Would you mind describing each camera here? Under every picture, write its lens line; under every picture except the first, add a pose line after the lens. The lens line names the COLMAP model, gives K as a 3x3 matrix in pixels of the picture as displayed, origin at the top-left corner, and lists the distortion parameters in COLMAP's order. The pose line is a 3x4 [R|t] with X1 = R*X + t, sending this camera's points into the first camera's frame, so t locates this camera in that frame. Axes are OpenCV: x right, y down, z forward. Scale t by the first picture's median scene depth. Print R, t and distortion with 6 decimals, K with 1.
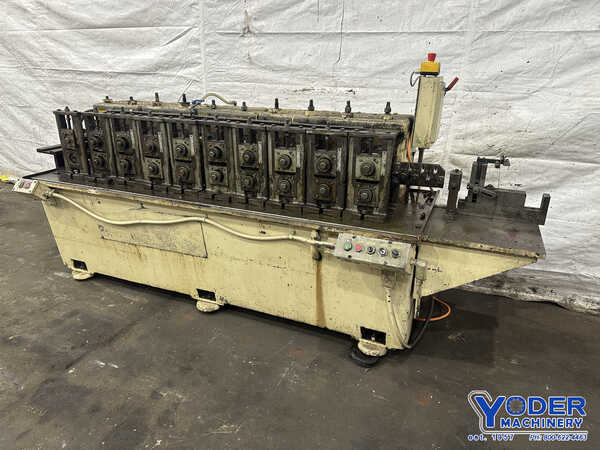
lens RADIAL K [[424.1, 0, 299.3], [0, 424.1, 228.8], [0, 0, 1]] dist [0.060000, -0.065710]
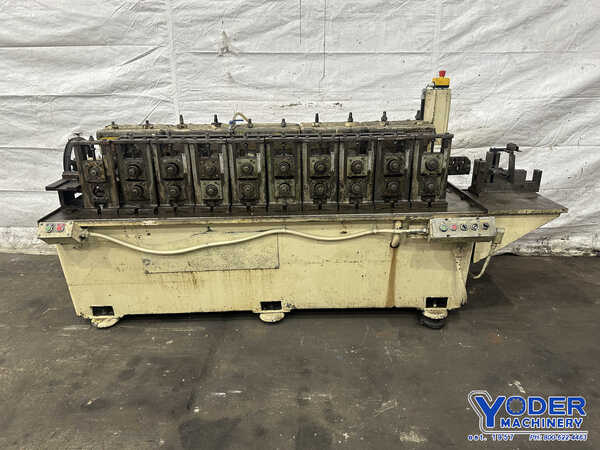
lens RADIAL K [[420.6, 0, 300.0], [0, 420.6, 225.0], [0, 0, 1]] dist [0.073245, -0.077828]
pose [[0.911263, -0.156566, 0.380903, -0.534920], [0.168811, 0.985648, 0.001279, -0.027942], [-0.375636, 0.063135, 0.924614, 0.020940]]
